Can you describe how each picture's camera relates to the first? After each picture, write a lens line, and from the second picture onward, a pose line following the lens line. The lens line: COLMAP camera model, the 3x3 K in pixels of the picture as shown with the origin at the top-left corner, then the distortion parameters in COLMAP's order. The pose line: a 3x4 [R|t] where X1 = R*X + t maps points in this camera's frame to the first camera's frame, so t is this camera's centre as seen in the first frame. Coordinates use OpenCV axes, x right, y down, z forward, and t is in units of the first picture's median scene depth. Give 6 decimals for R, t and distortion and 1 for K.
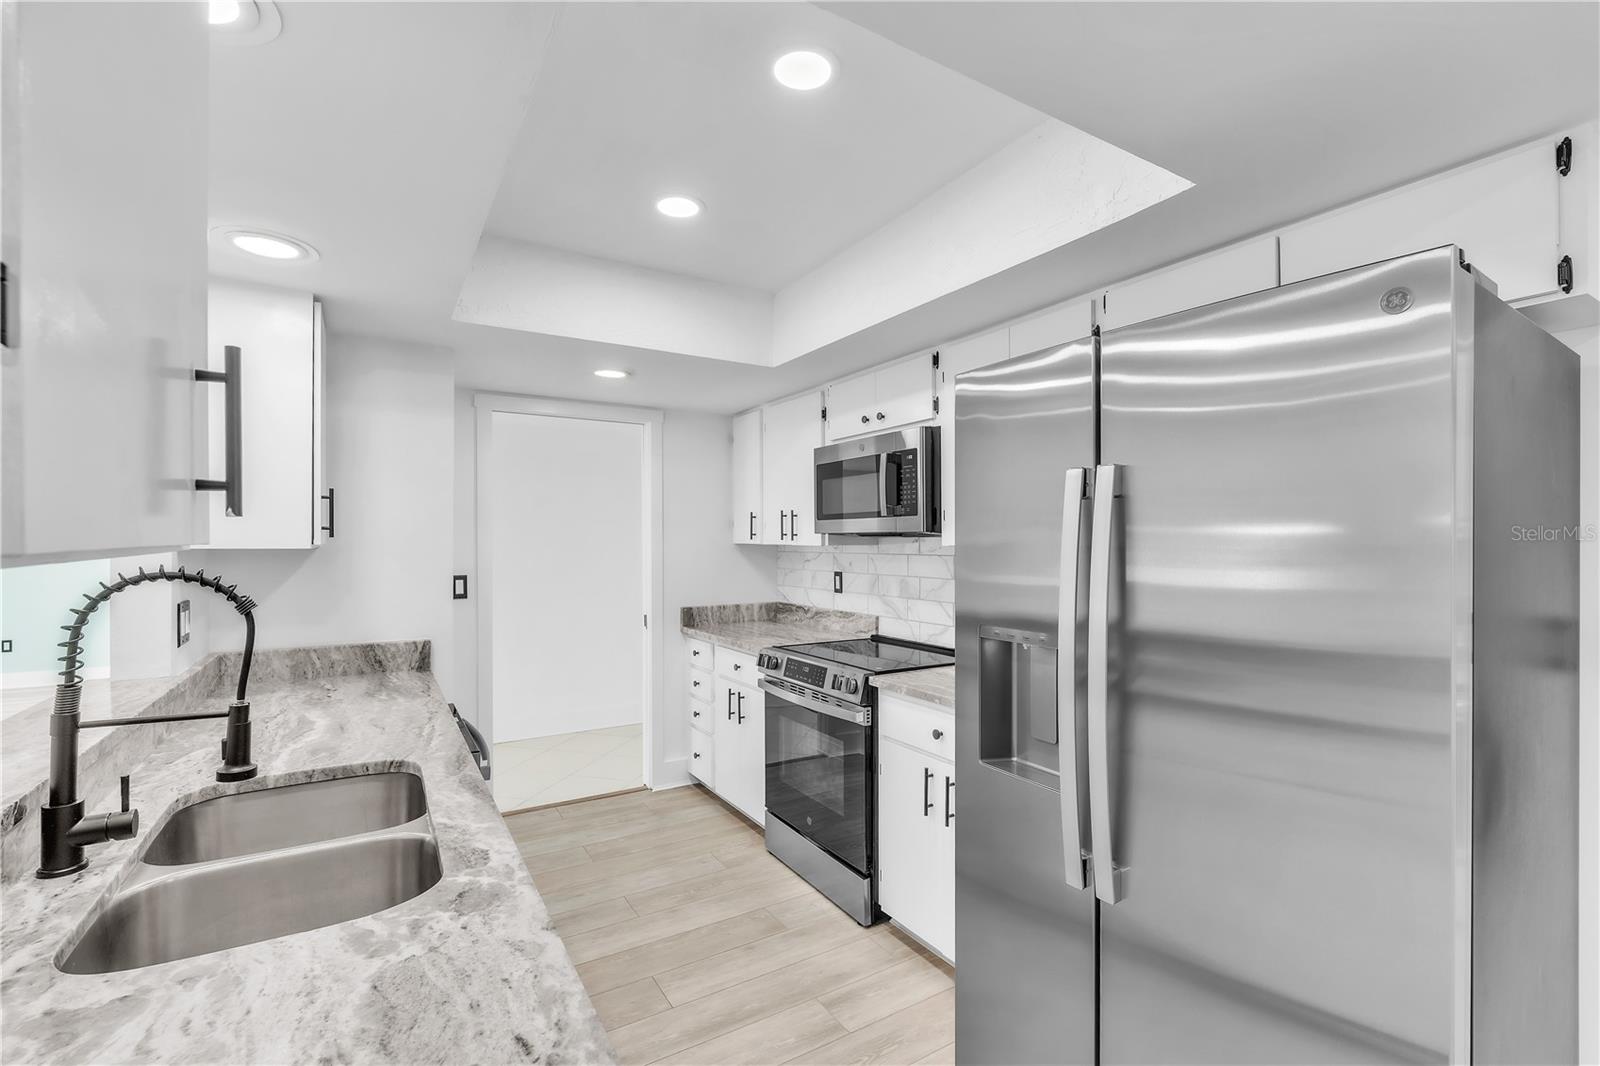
lens RADIAL K [[706.1, 0, 800.4], [0, 706.1, 543.5], [0, 0, 1]] dist [-0.003102, 0.000868]
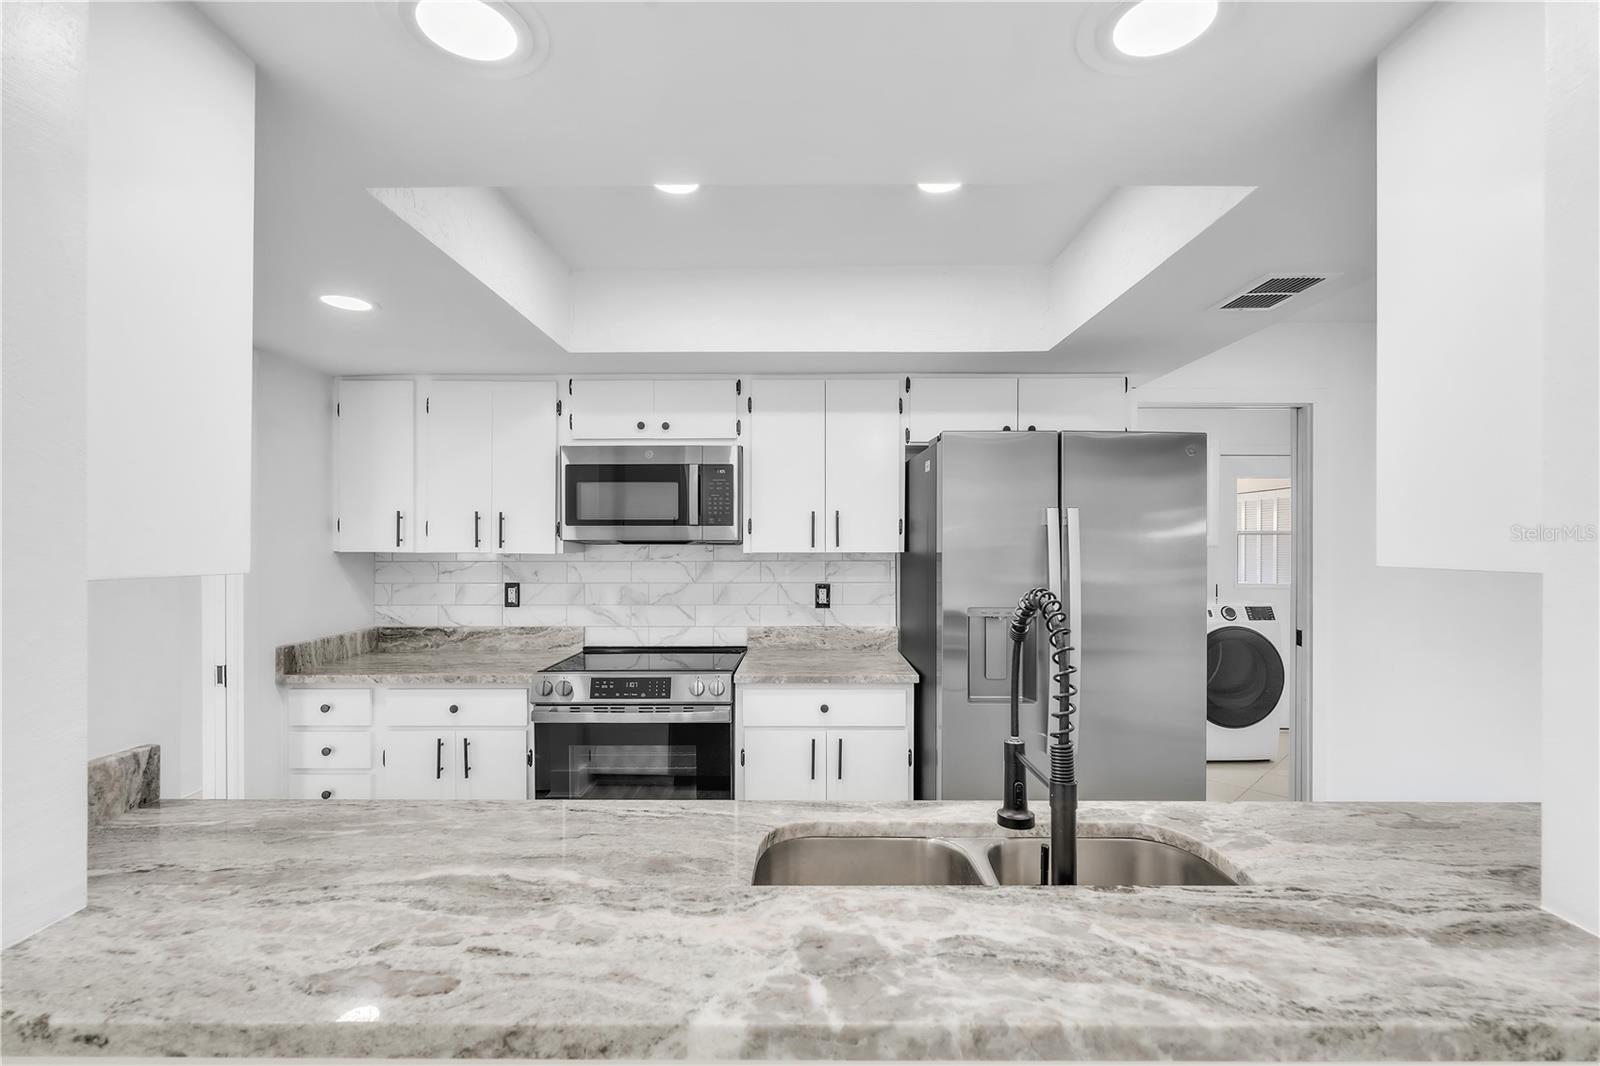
lens RADIAL K [[706.1, 0, 814.5], [0, 706.1, 551.8], [0, 0, 1]] dist [-0.003102, 0.000868]
pose [[0.528724, -0.009313, 0.848743, -0.716255], [0.001431, 0.999948, 0.010080, -0.010601], [-0.848793, -0.004115, 0.528710, 0.313923]]
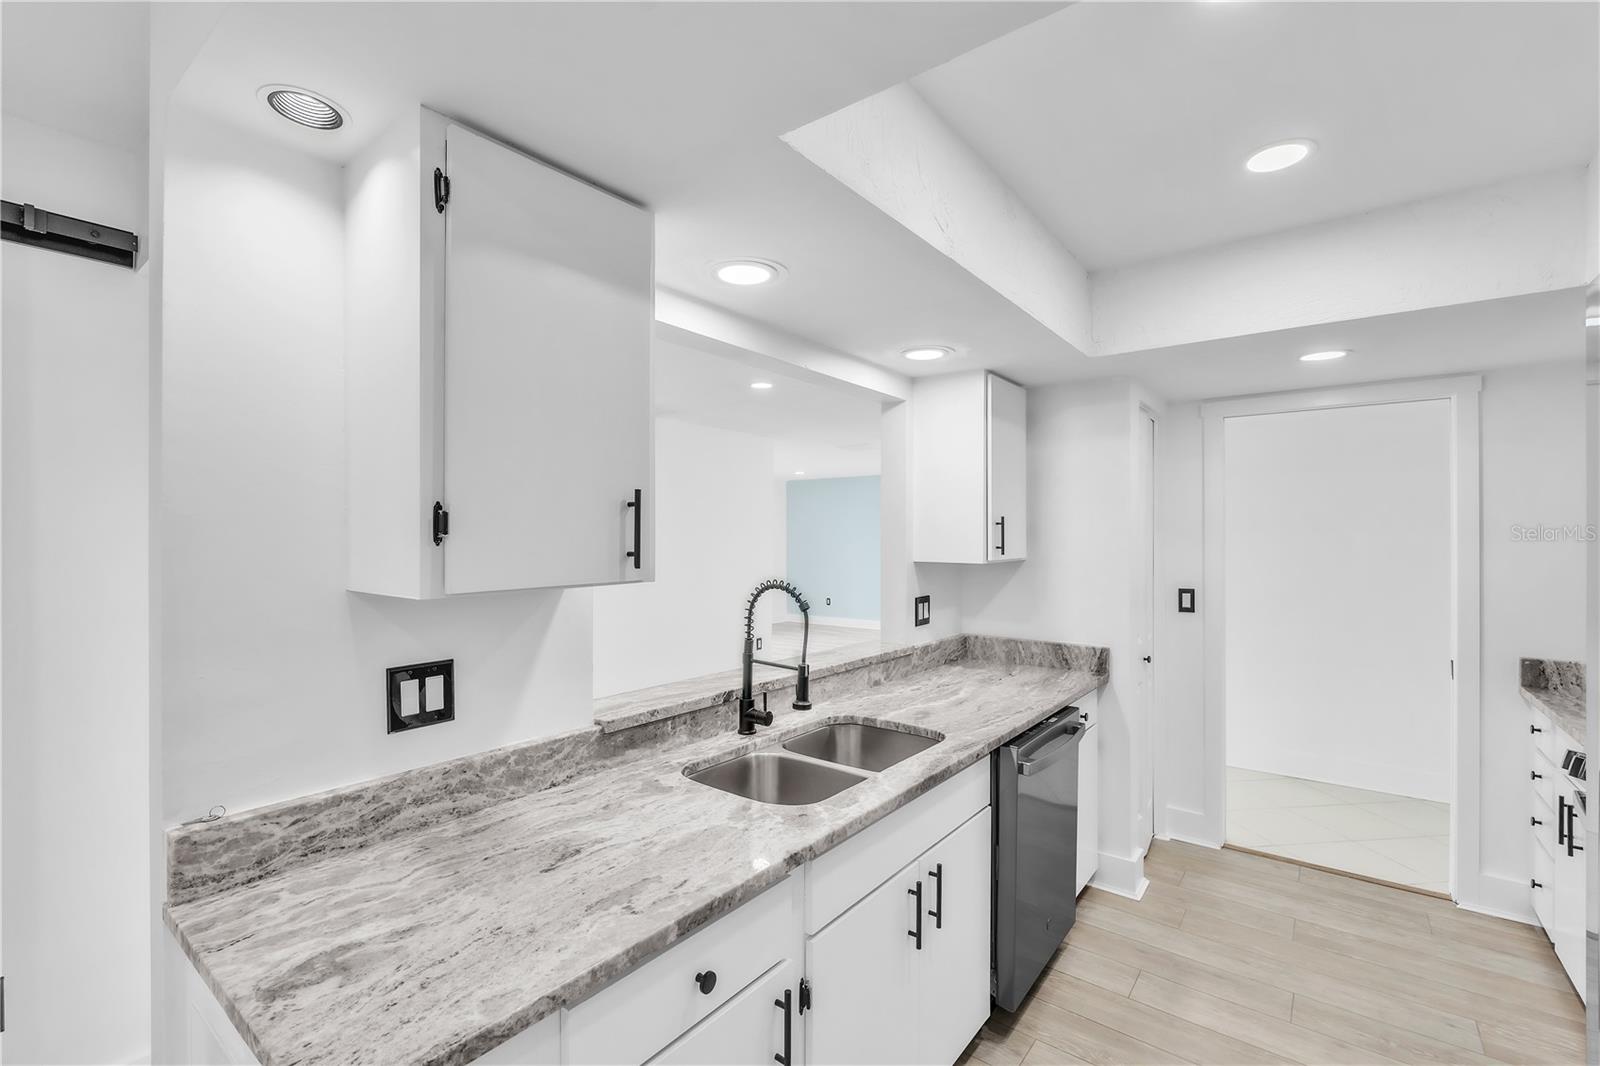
lens RADIAL K [[706.1, 0, 800.2], [0, 706.1, 530.1], [0, 0, 1]] dist [-0.003102, 0.000868]
pose [[0.359655, -0.006272, -0.933064, 0.327936], [-0.006712, 0.999934, -0.009309, -0.032490], [0.933061, 0.009611, 0.359589, 0.162728]]
